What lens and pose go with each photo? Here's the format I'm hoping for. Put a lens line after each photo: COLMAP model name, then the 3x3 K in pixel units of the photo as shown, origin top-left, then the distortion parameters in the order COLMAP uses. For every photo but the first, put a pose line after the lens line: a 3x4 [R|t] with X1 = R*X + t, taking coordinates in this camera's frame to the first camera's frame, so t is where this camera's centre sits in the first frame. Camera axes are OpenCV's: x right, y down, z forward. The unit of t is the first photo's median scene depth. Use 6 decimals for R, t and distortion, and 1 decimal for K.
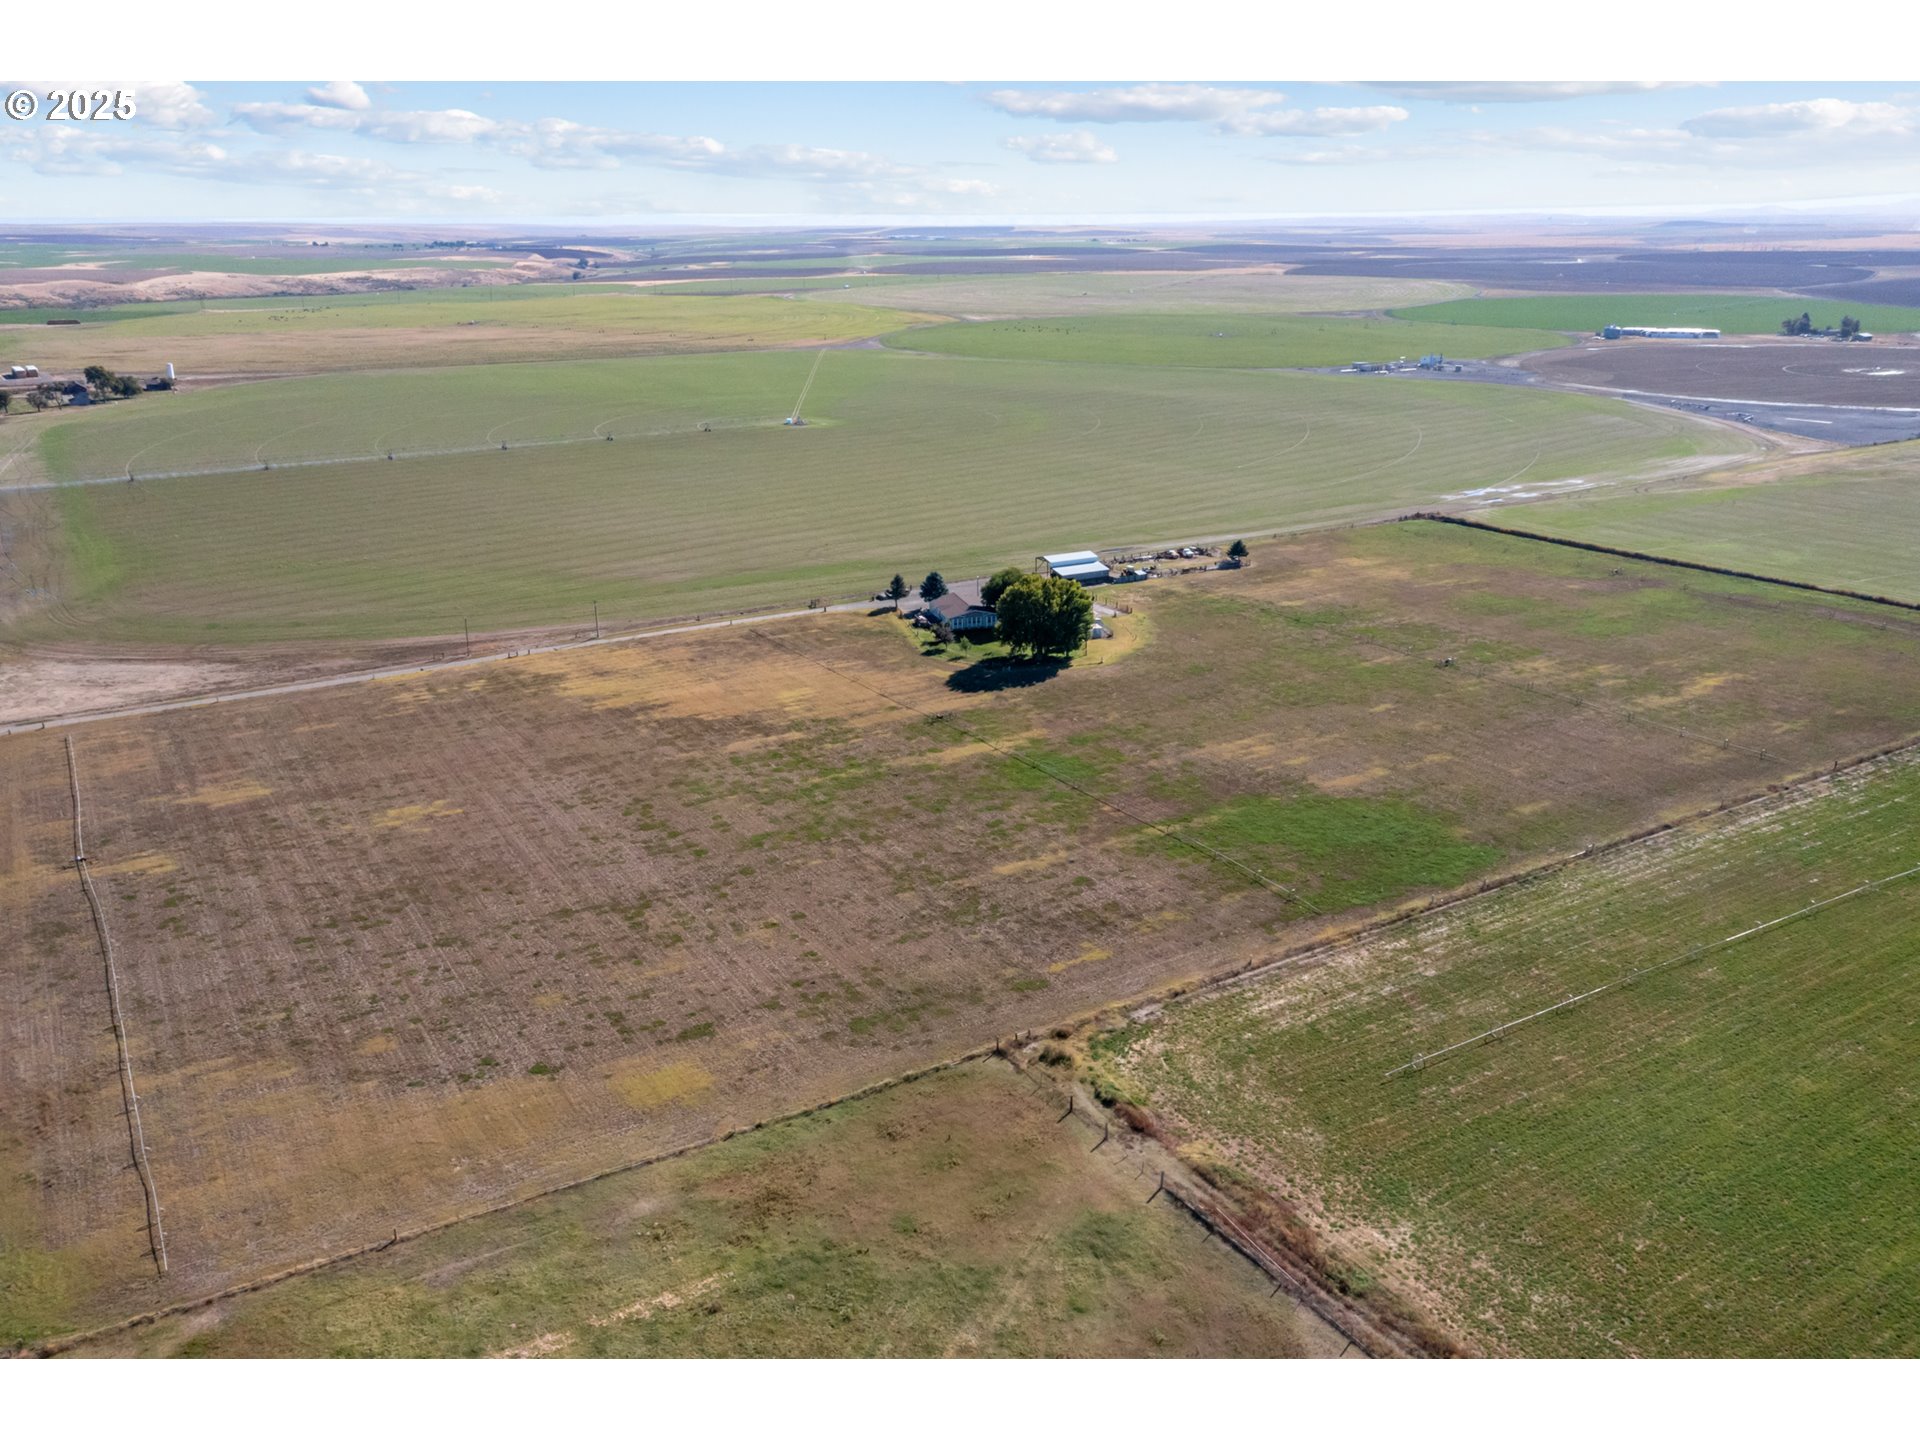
lens RADIAL K [[1520.5, 0, 960.0], [0, 1520.5, 720.0], [0, 0, 1]] dist [0.003373, 0.005319]
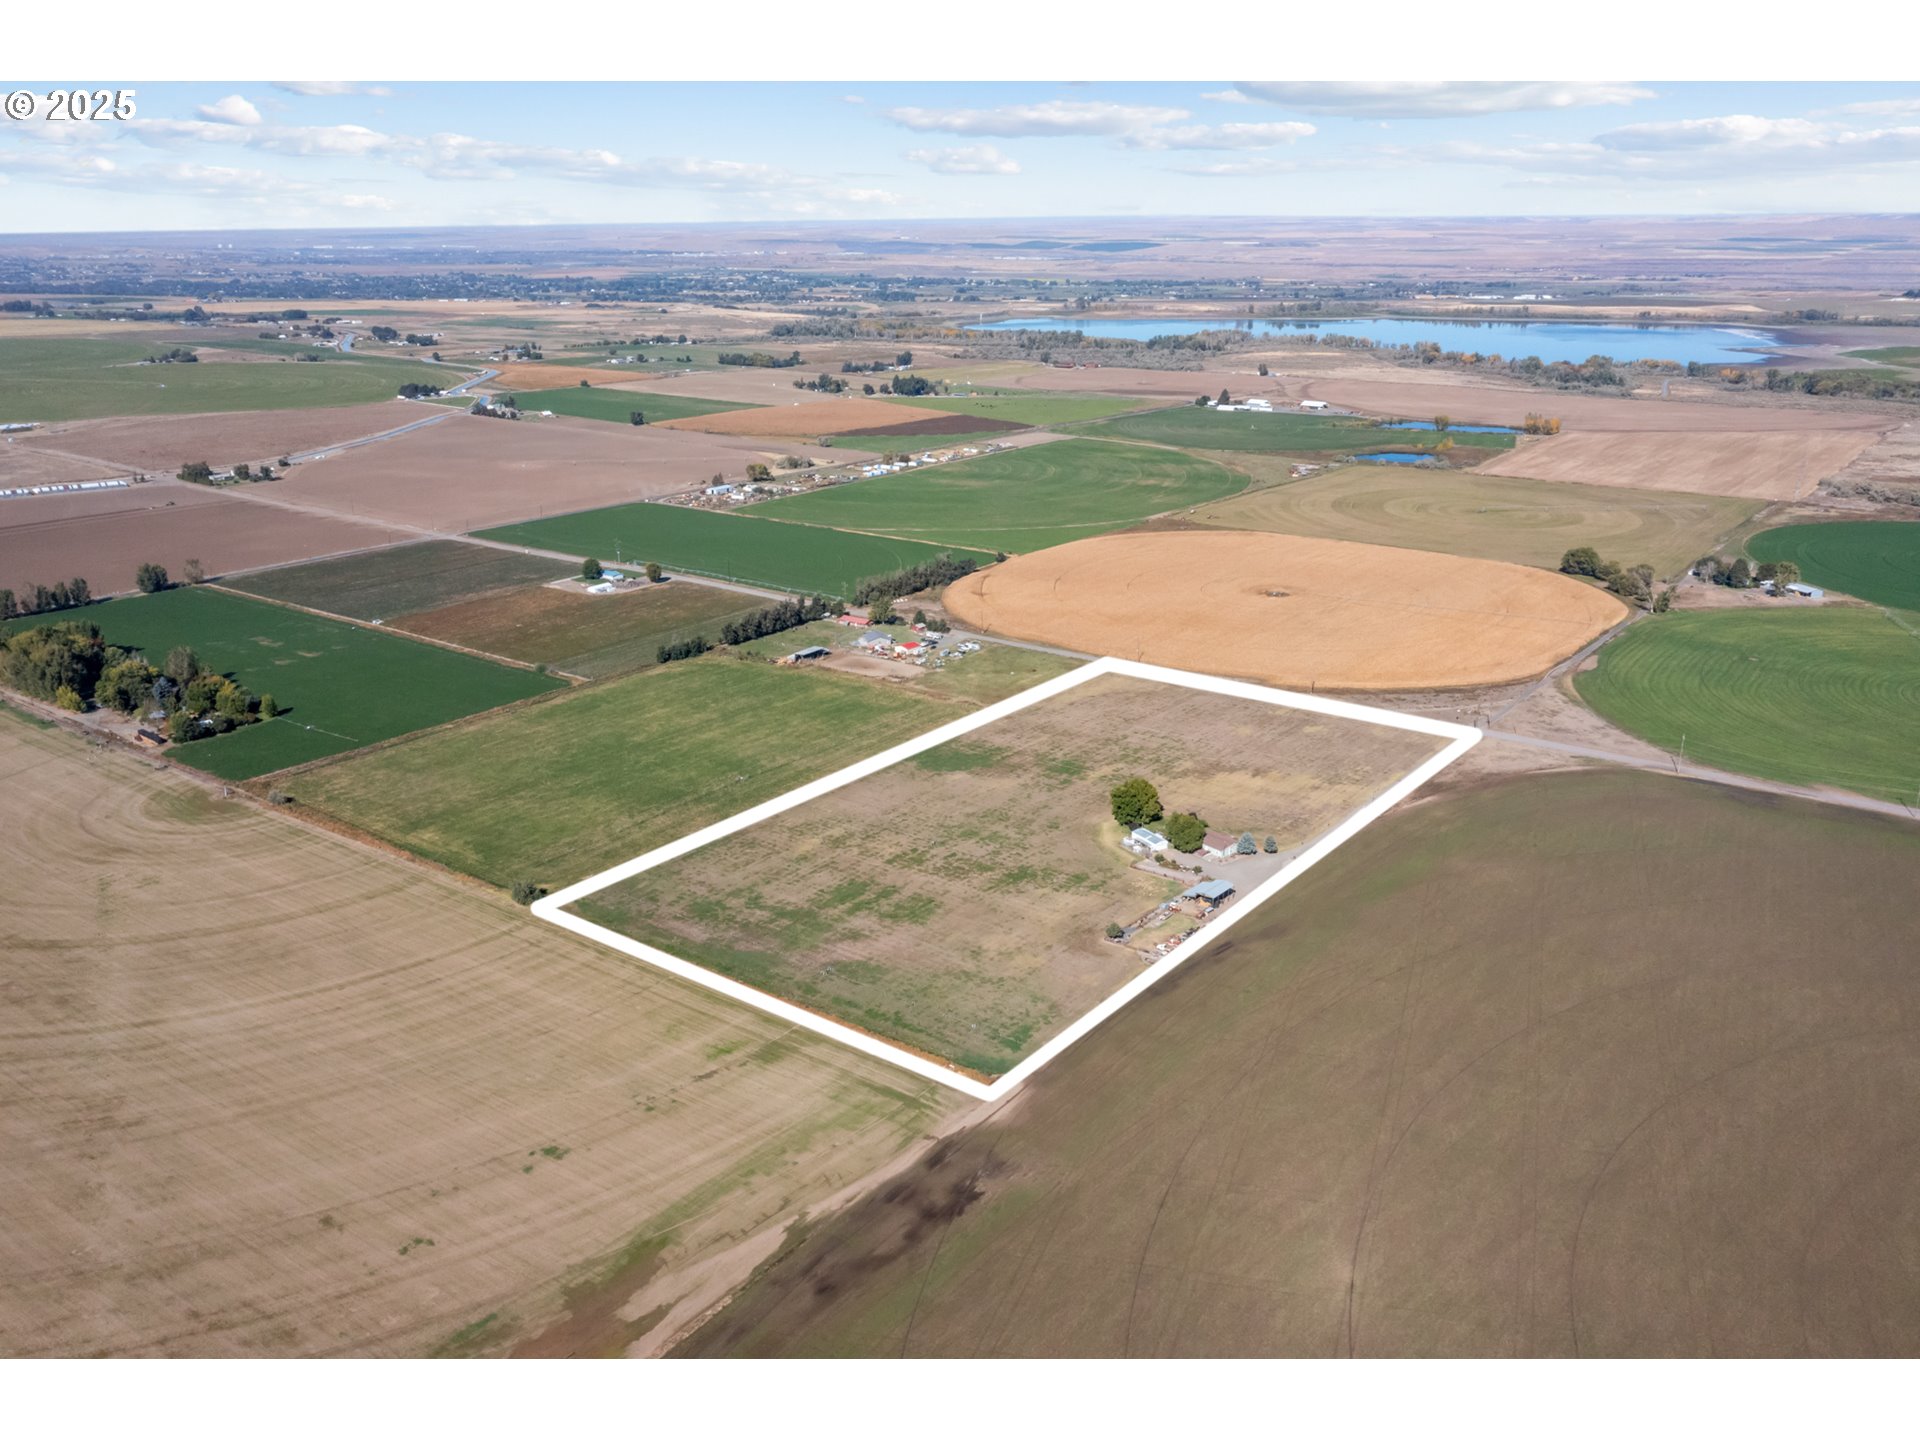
lens RADIAL K [[1520.5, 0, 960.0], [0, 1520.5, 720.0], [0, 0, 1]] dist [0.003373, 0.005319]
pose [[-0.926472, 0.123069, -0.355675, 0.976963], [-0.108916, 0.816920, 0.566373, -1.276247], [0.360261, 0.563467, -0.743449, 2.414140]]
